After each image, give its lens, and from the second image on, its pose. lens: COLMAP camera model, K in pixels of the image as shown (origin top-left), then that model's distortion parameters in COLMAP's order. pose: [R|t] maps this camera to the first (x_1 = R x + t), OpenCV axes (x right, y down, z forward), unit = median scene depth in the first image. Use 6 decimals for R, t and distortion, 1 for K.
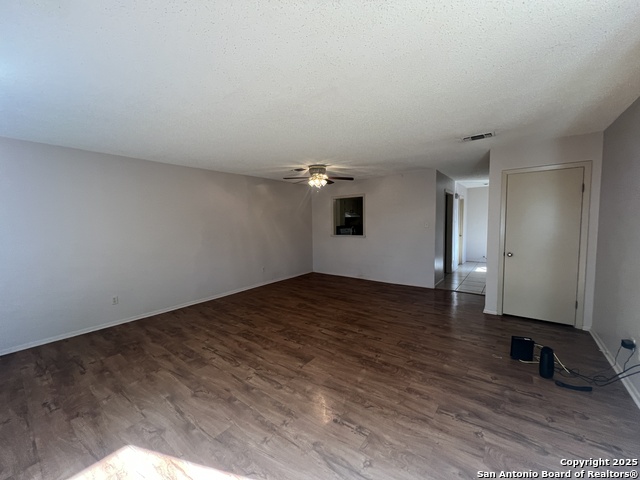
lens RADIAL K [[253.9, 0, 318.1], [0, 253.9, 240.1], [0, 0, 1]] dist [0.003810, 0.000240]
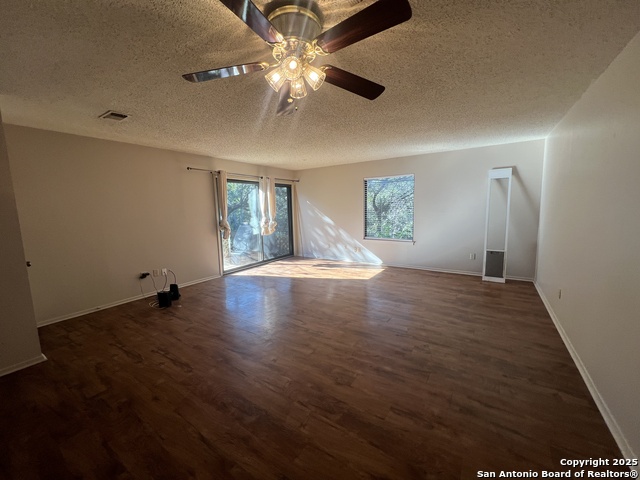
lens RADIAL K [[253.9, 0, 318.5], [0, 253.9, 238.3], [0, 0, 1]] dist [0.003810, 0.000240]
pose [[-0.996332, 0.051266, -0.068518, 0.003615], [0.036749, 0.979425, 0.198434, -0.136292], [0.077281, 0.195188, -0.977716, 1.936305]]
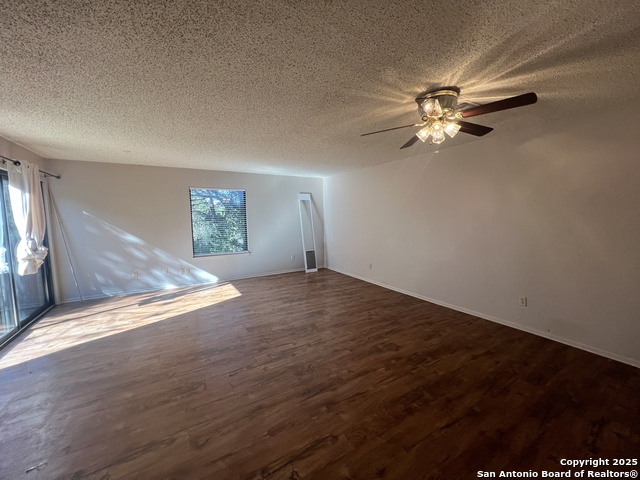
lens RADIAL K [[253.9, 0, 318.4], [0, 253.9, 238.3], [0, 0, 1]] dist [0.003810, 0.000240]
pose [[-0.364840, 0.107390, -0.924856, 0.770155], [-0.048615, 0.989774, 0.134105, -0.121564], [0.929800, 0.093889, -0.355889, 1.413274]]
